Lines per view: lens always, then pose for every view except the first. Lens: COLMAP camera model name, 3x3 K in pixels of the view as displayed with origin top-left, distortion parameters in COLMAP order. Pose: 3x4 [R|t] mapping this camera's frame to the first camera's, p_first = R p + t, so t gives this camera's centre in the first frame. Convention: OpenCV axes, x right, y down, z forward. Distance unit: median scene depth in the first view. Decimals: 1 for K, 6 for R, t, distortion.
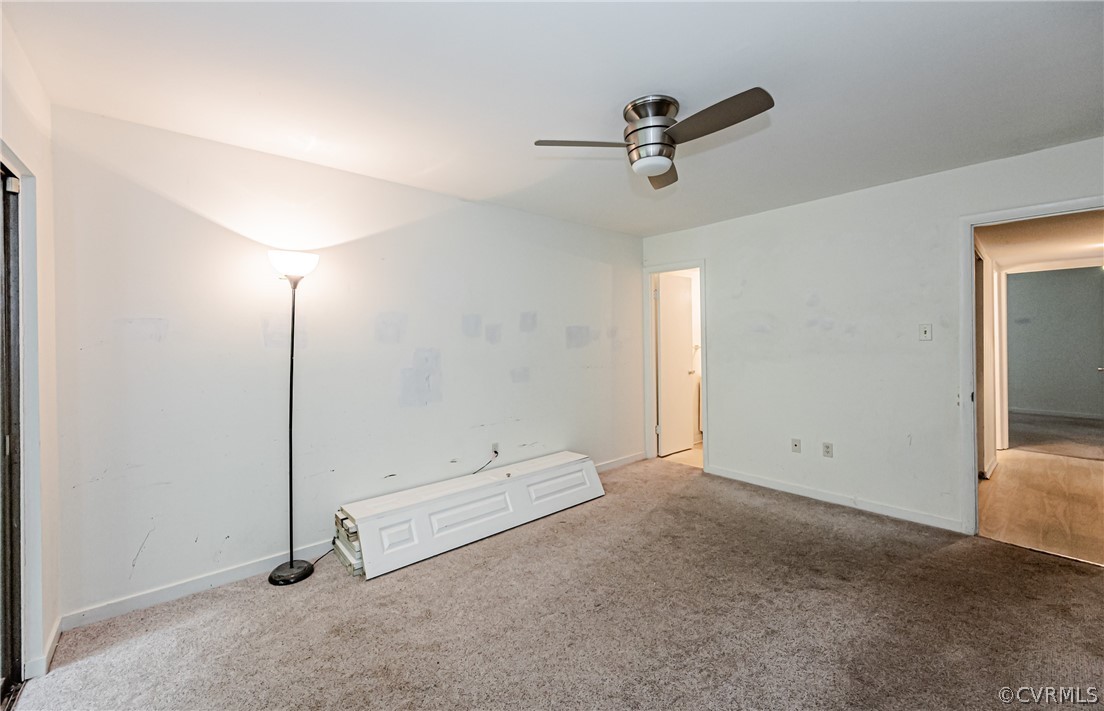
lens RADIAL K [[443.7, 0, 548.0], [0, 443.7, 349.8], [0, 0, 1]] dist [0.001297, 0.000211]
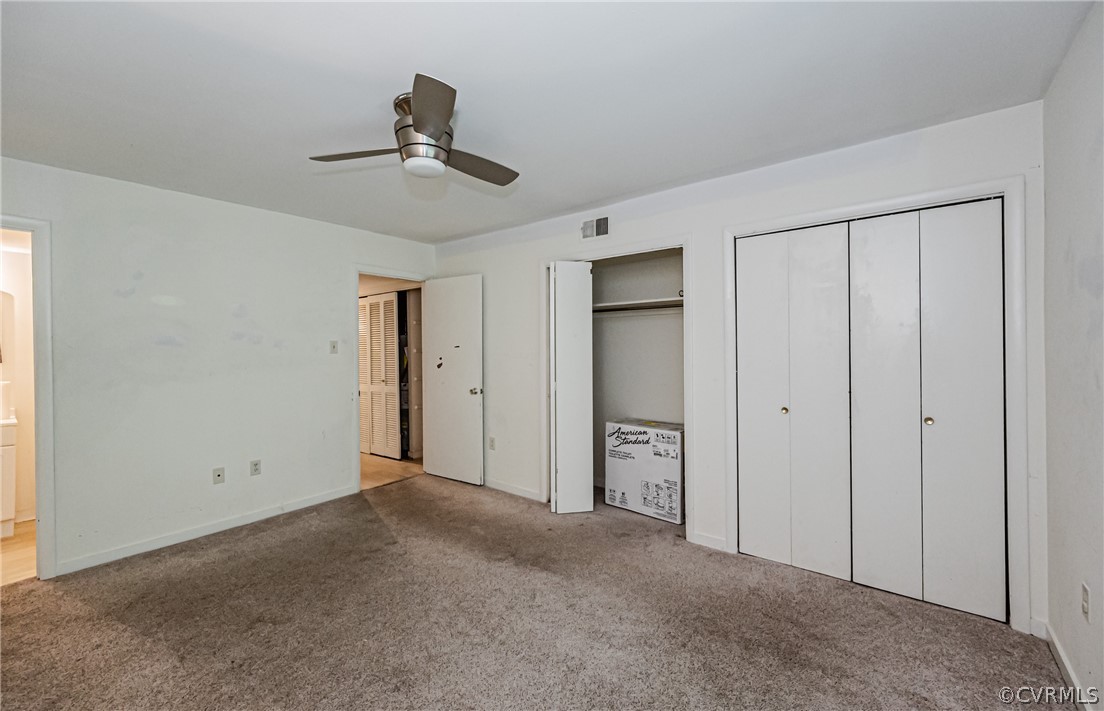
lens RADIAL K [[443.7, 0, 548.0], [0, 443.7, 349.8], [0, 0, 1]] dist [0.001297, 0.000211]
pose [[-0.192877, 0.015167, 0.981106, -0.448757], [0.041555, 0.999110, -0.007276, 0.002658], [-0.980343, 0.039366, -0.193335, 0.556755]]
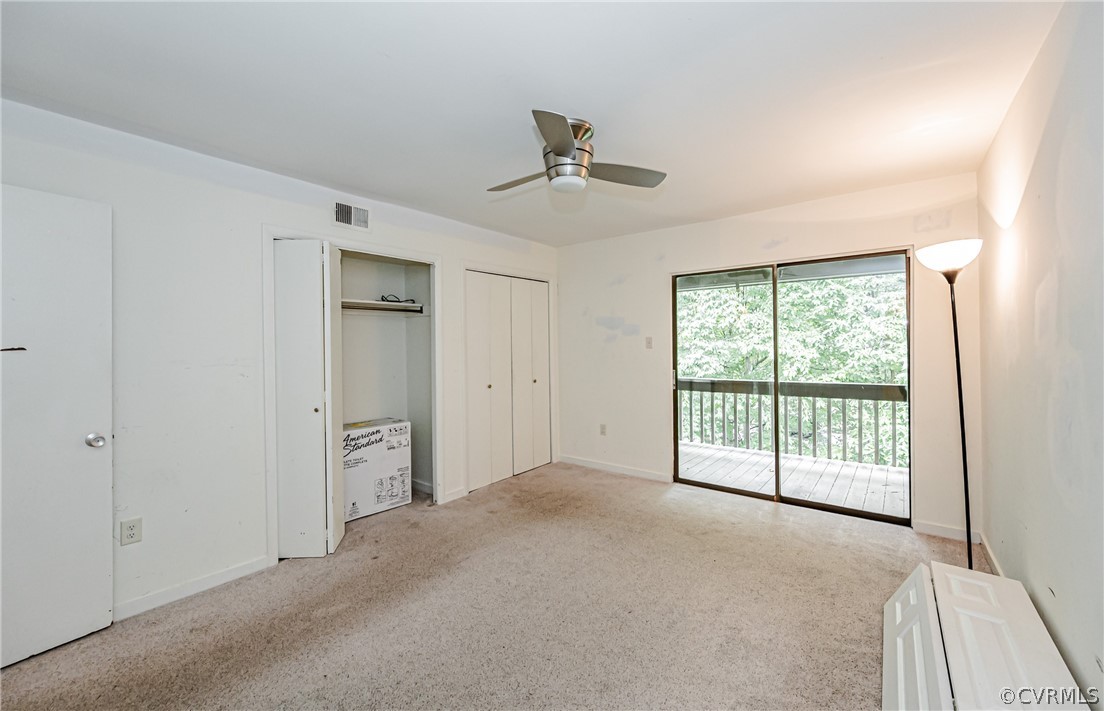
lens RADIAL K [[448.1, 0, 552.8], [0, 448.1, 343.4], [0, 0, 1]] dist [-0.000063, 0.000026]
pose [[-0.976962, 0.025658, -0.211867, 0.308131], [0.018428, 0.999181, 0.036031, -0.039624], [0.212618, 0.031297, -0.976634, 1.231698]]
